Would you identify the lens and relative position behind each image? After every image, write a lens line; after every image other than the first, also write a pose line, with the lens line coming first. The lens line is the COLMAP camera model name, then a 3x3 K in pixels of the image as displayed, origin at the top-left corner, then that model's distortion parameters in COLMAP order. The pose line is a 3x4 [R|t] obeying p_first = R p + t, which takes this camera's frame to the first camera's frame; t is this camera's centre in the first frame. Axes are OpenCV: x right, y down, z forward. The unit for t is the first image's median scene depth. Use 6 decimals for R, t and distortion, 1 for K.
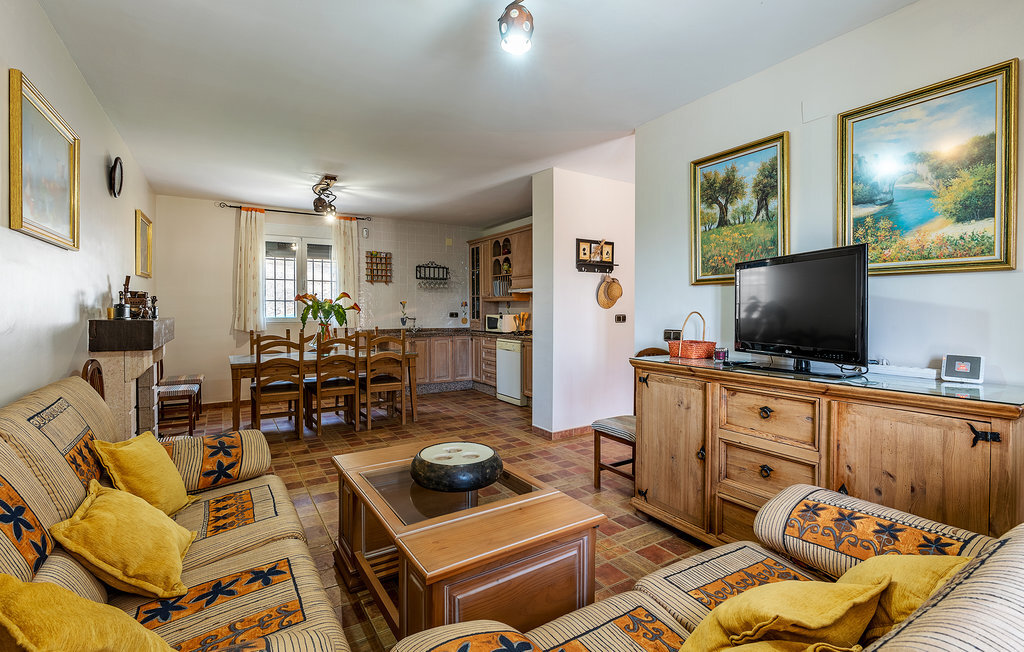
lens RADIAL K [[470.9, 0, 522.2], [0, 470.9, 310.9], [0, 0, 1]] dist [-0.009200, 0.000078]
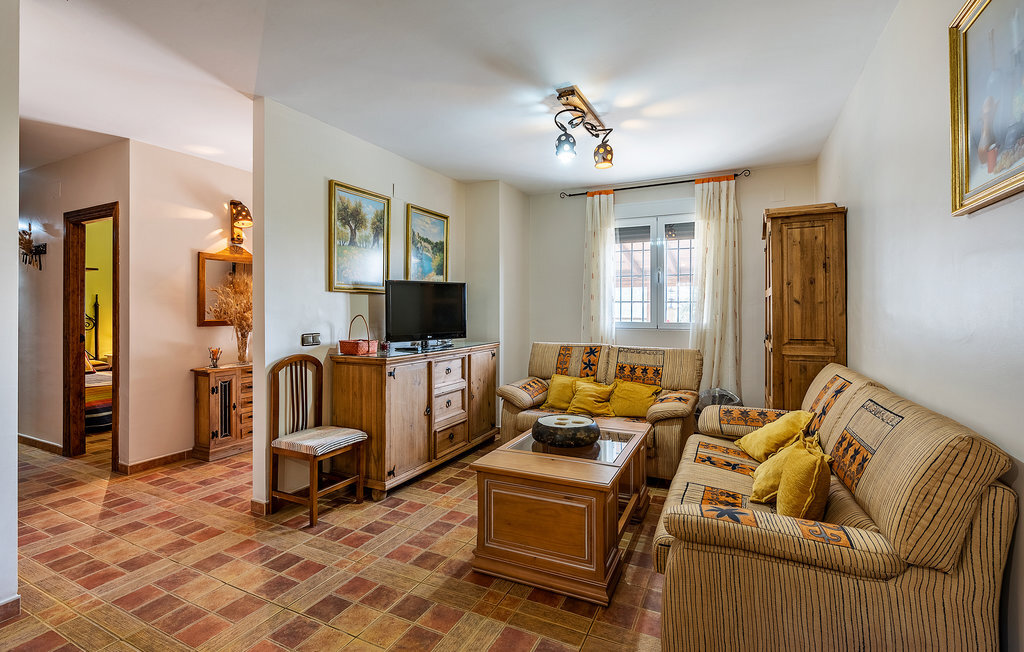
lens RADIAL K [[470.9, 0, 511.2], [0, 470.9, 322.7], [0, 0, 1]] dist [-0.009200, 0.000078]
pose [[-0.519694, -0.013789, 0.854241, -0.463117], [0.013877, 0.999602, 0.024578, -0.002075], [-0.854240, 0.024627, -0.519295, 0.707009]]
